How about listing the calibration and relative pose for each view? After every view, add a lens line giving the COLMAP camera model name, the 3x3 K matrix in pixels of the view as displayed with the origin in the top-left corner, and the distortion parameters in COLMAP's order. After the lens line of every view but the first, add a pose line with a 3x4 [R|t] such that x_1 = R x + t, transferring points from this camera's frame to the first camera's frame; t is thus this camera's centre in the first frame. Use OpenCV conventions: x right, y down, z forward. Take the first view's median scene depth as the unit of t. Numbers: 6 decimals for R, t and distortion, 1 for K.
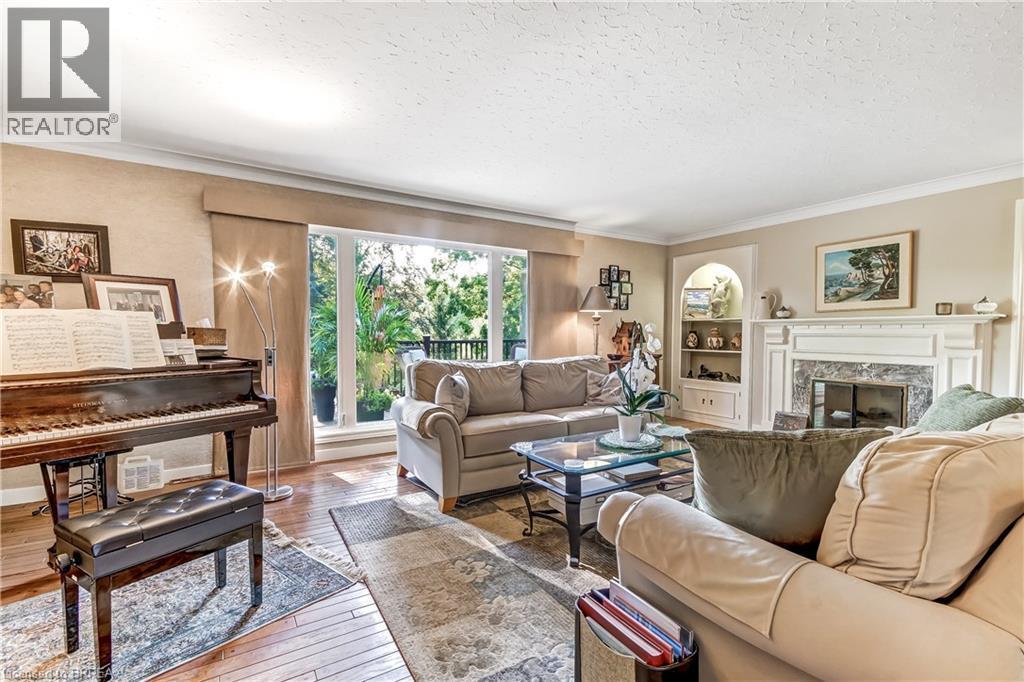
lens RADIAL K [[468.3, 0, 510.6], [0, 468.3, 343.2], [0, 0, 1]] dist [0.003670, 0.000175]
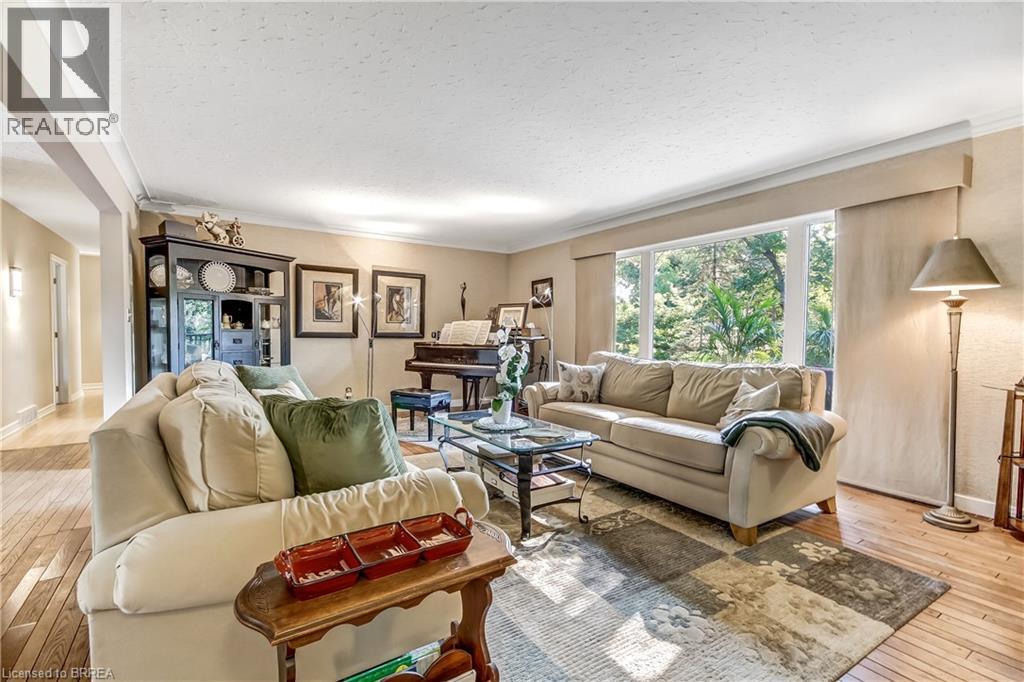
lens RADIAL K [[468.3, 0, 510.9], [0, 468.3, 341.6], [0, 0, 1]] dist [0.003670, 0.000175]
pose [[0.015405, 0.019896, -0.999683, 1.068034], [-0.022257, 0.999561, 0.019551, -0.013074], [0.999634, 0.021949, 0.015841, 0.775545]]
